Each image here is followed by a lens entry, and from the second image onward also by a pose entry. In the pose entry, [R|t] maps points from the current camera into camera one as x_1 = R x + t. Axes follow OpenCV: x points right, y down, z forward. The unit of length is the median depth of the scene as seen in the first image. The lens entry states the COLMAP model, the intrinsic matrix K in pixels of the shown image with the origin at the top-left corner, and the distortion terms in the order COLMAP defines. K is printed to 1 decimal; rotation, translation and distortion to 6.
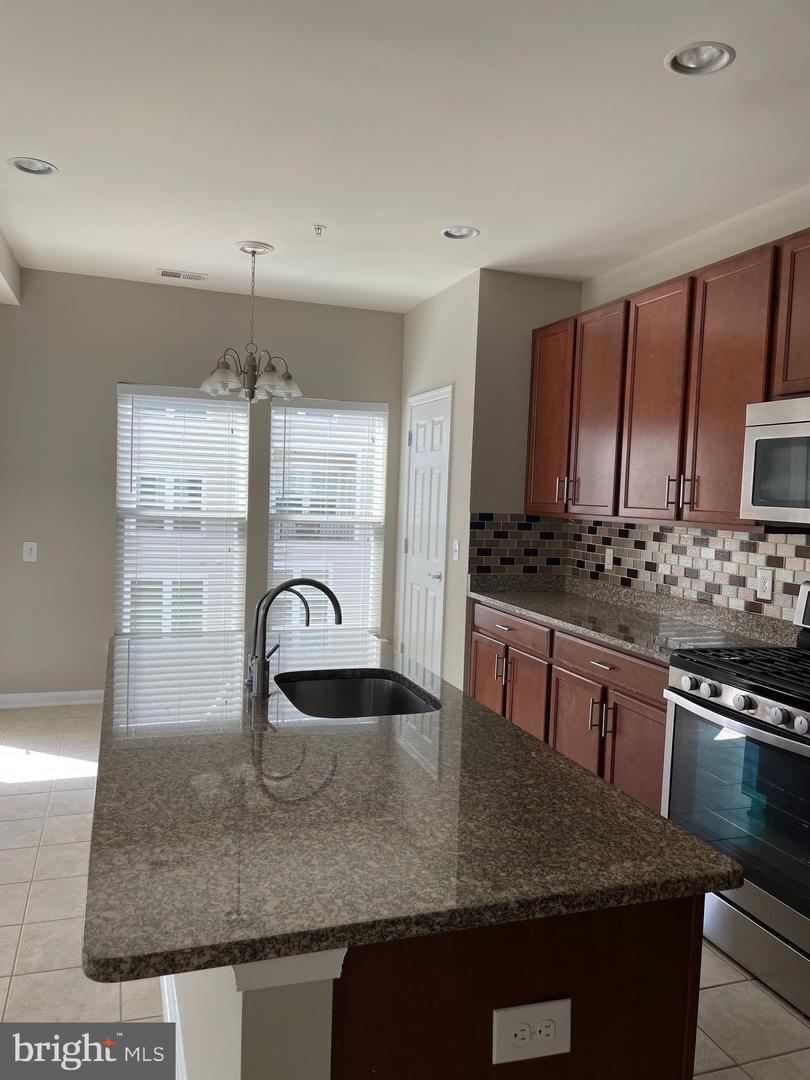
lens RADIAL K [[813.1, 0, 401.3], [0, 813.1, 542.9], [0, 0, 1]] dist [0.099003, -0.135544]
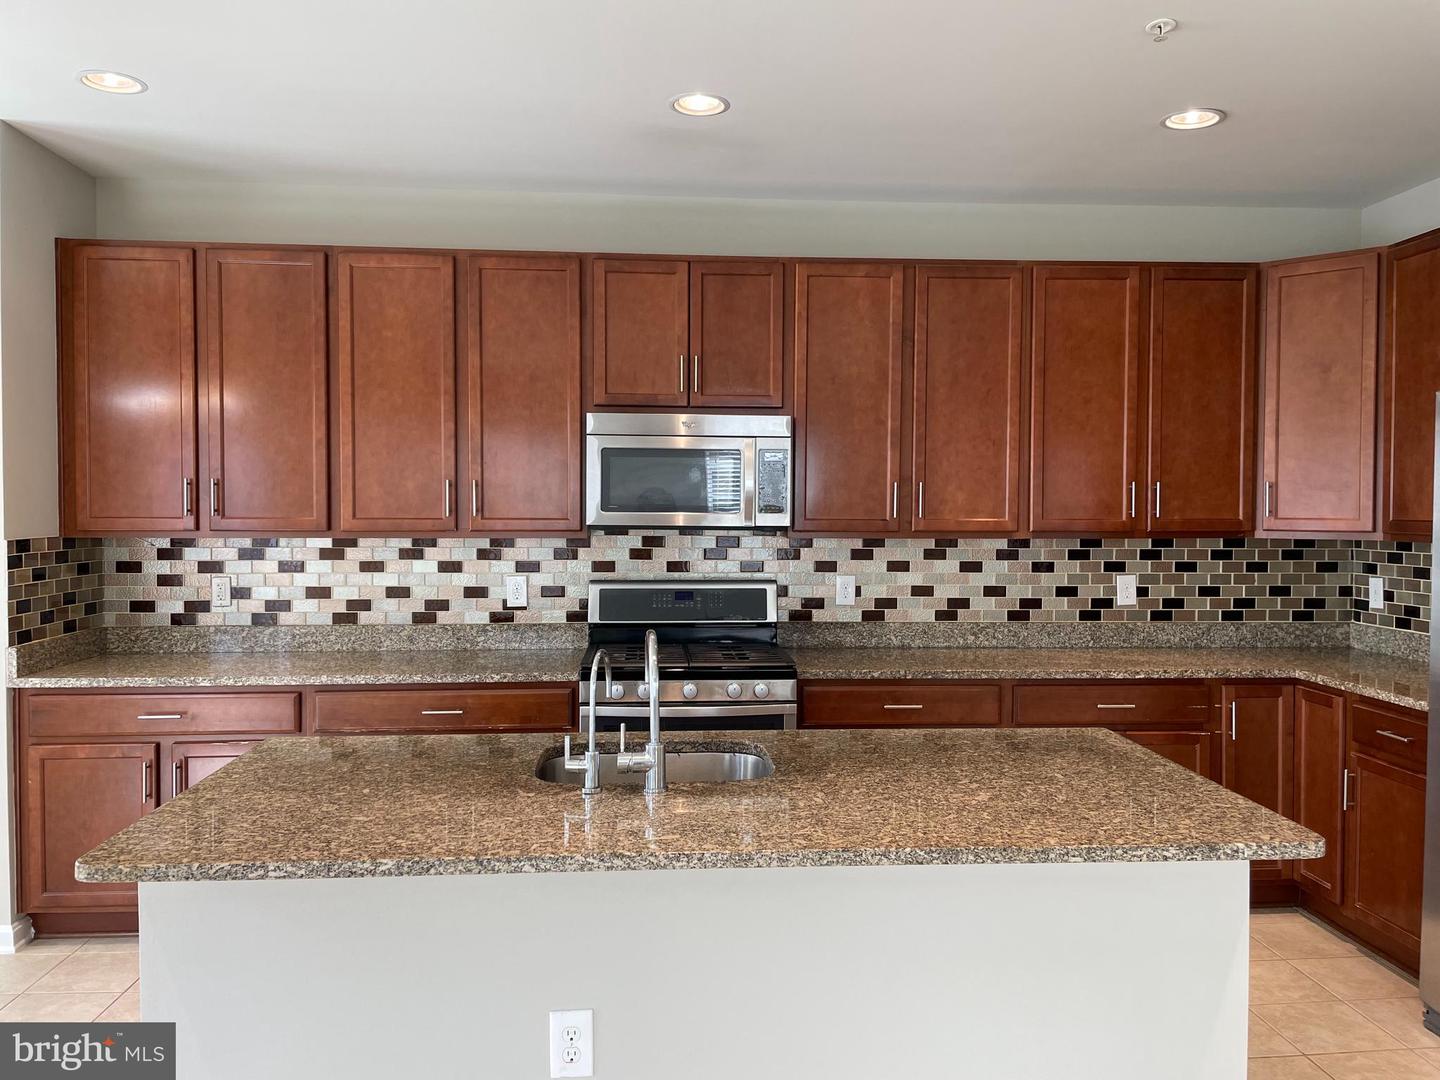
lens RADIAL K [[1088.6, 0, 722.4], [0, 1088.6, 531.7], [0, 0, 1]] dist [0.099358, -0.127962]
pose [[0.253415, -0.061652, 0.965391, -0.596605], [0.066211, 0.996732, 0.046273, -0.051015], [-0.965089, 0.052193, 0.256669, 0.353025]]
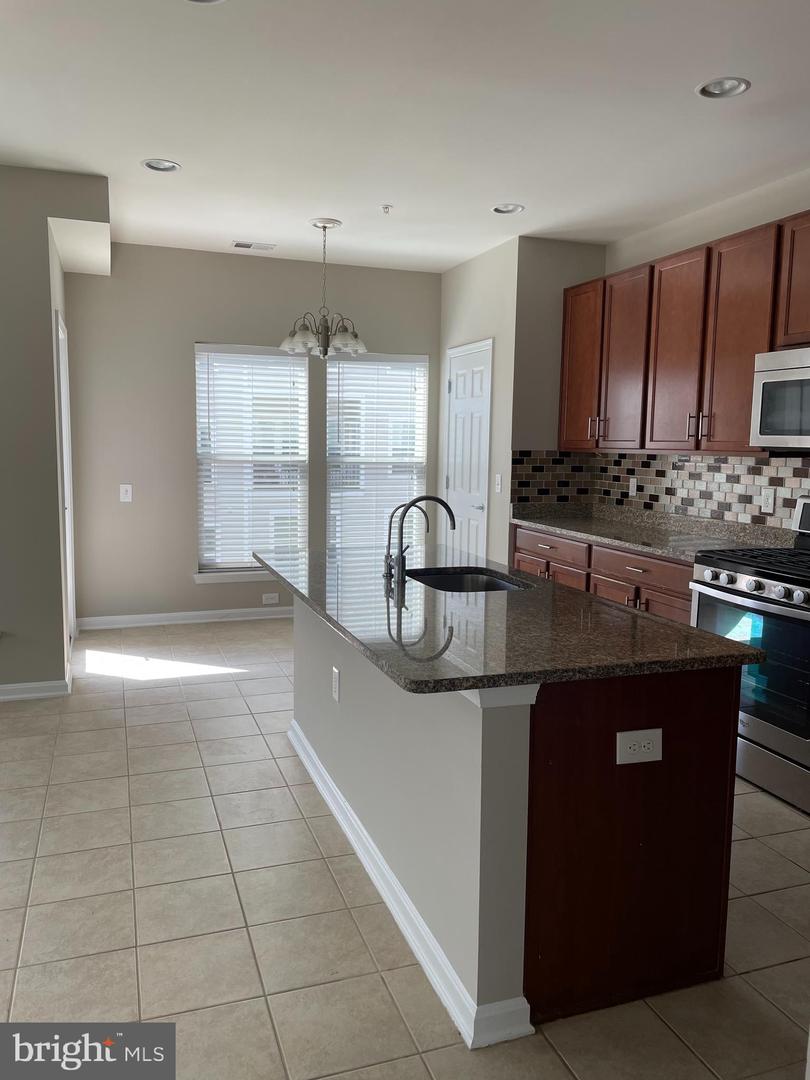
lens RADIAL K [[813.2, 0, 397.5], [0, 813.2, 532.2], [0, 0, 1]] dist [0.099038, -0.137831]
pose [[0.999757, -0.021600, 0.004468, -0.095424], [0.021346, 0.998482, 0.050770, 0.018844], [-0.005558, -0.050662, 0.998700, -0.184118]]
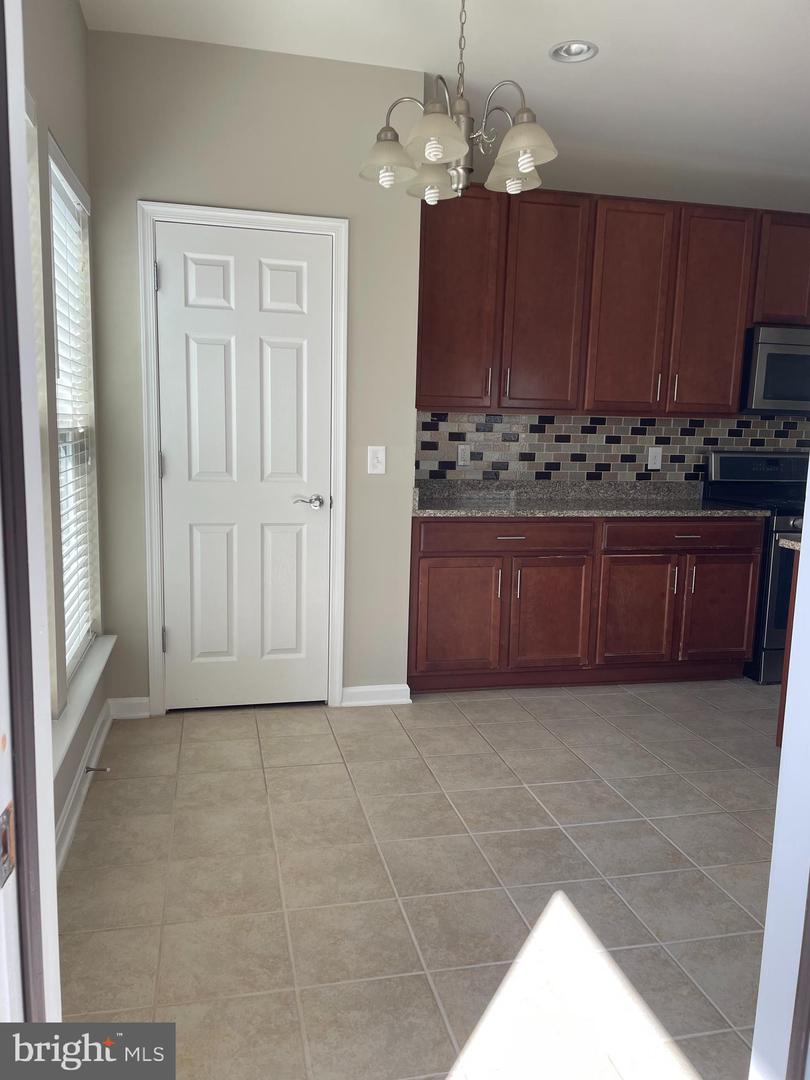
lens RADIAL K [[818.1, 0, 401.7], [0, 818.1, 544.0], [0, 0, 1]] dist [0.103312, -0.142594]
pose [[0.101859, -0.174749, 0.979330, -0.784292], [0.040621, 0.984360, 0.171422, -0.049671], [-0.993969, 0.022321, 0.107364, 1.036978]]
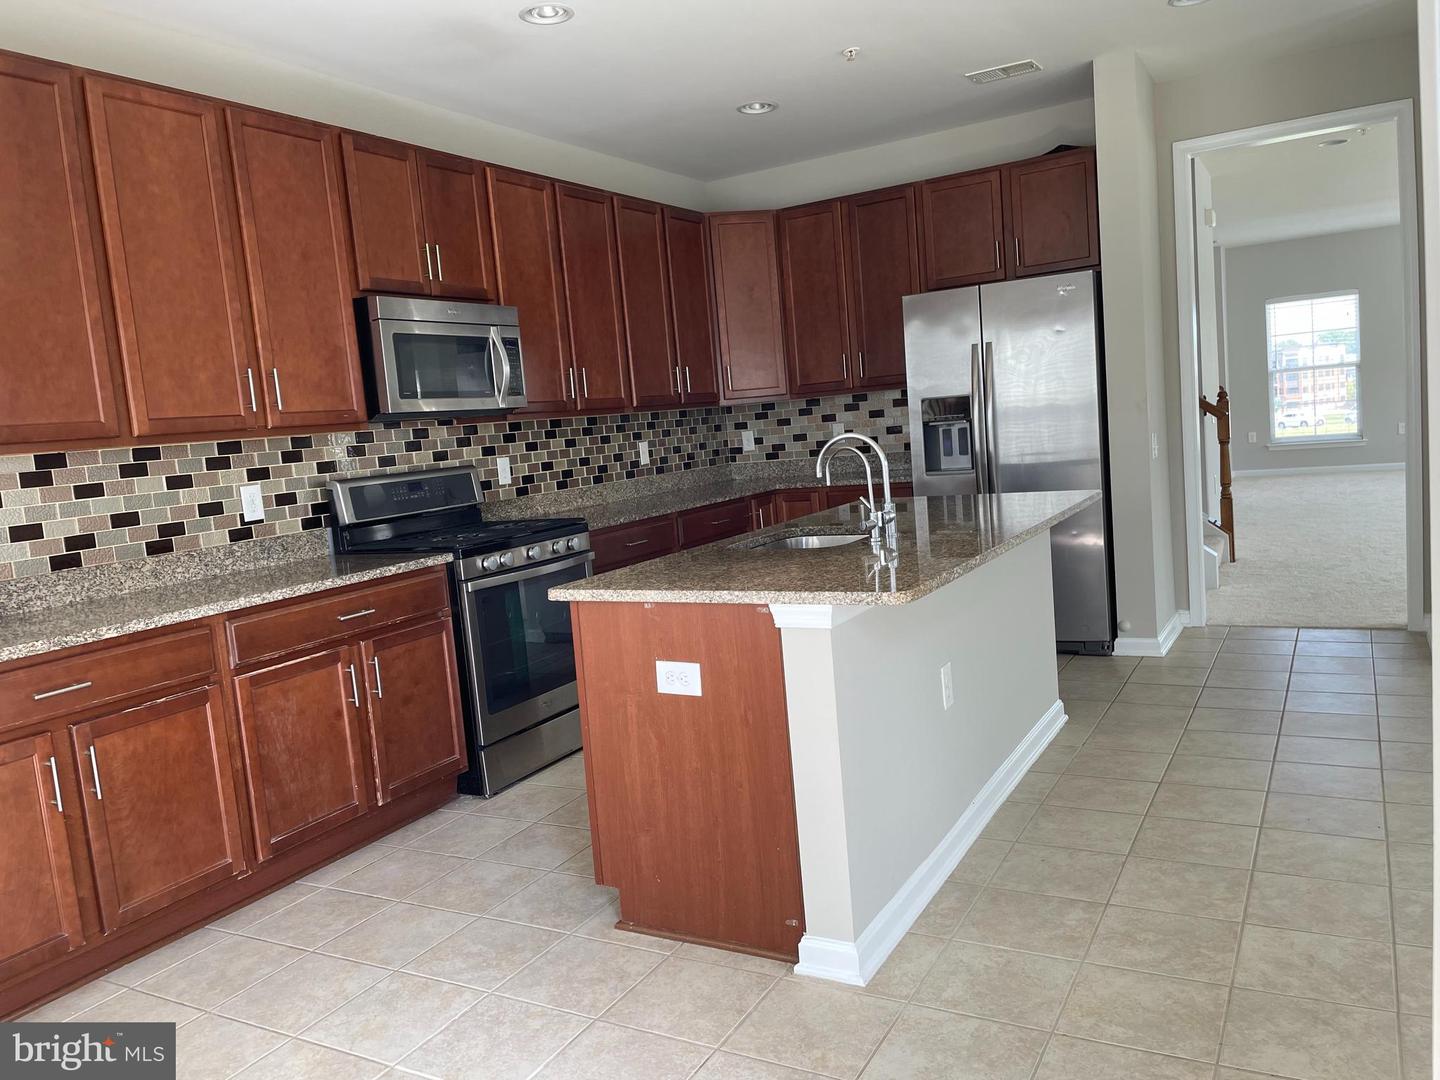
lens RADIAL K [[1088.6, 0, 722.4], [0, 1088.6, 531.7], [0, 0, 1]] dist [0.099358, -0.127962]
pose [[-0.665529, -0.058037, 0.744112, -0.596440], [0.108203, 0.978938, 0.173128, -0.053248], [-0.738487, 0.195737, -0.645231, 1.126882]]
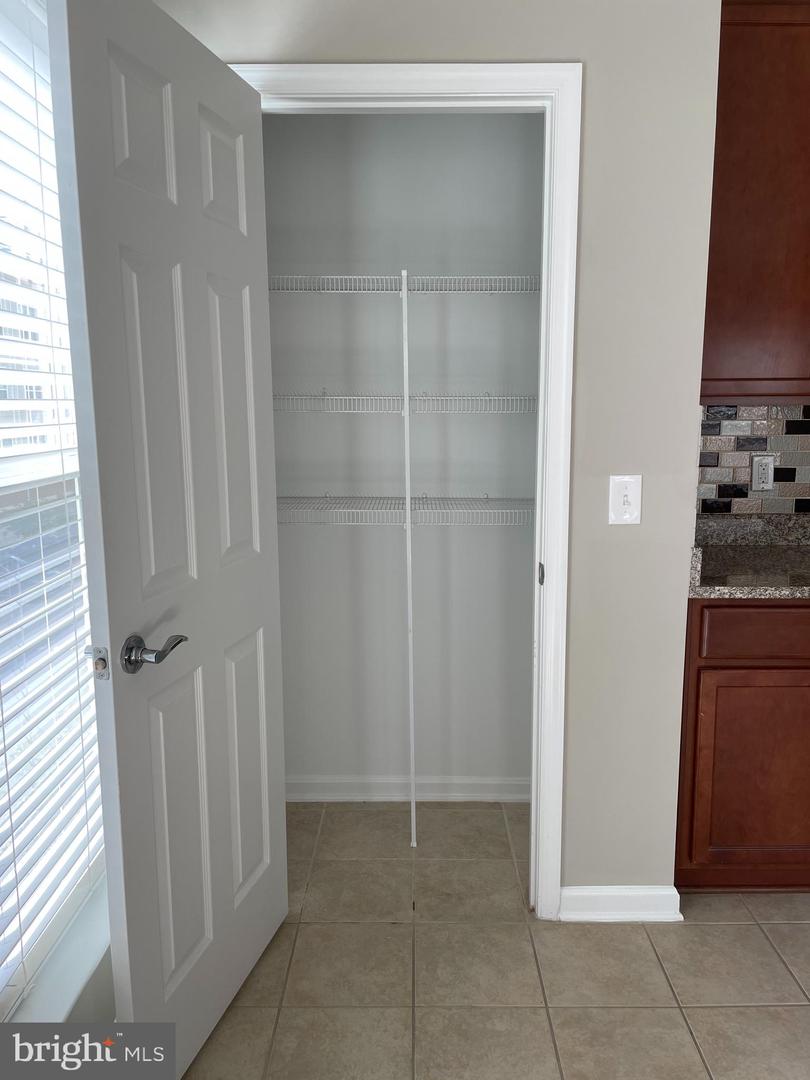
lens RADIAL K [[816.4, 0, 405.0], [0, 816.4, 540.0], [0, 0, 1]] dist [0.099358, -0.127962]
pose [[0.328571, -0.194880, 0.924155, -0.421275], [0.074962, 0.980775, 0.180168, -0.064272], [-0.941500, 0.010079, 0.336863, 1.113357]]
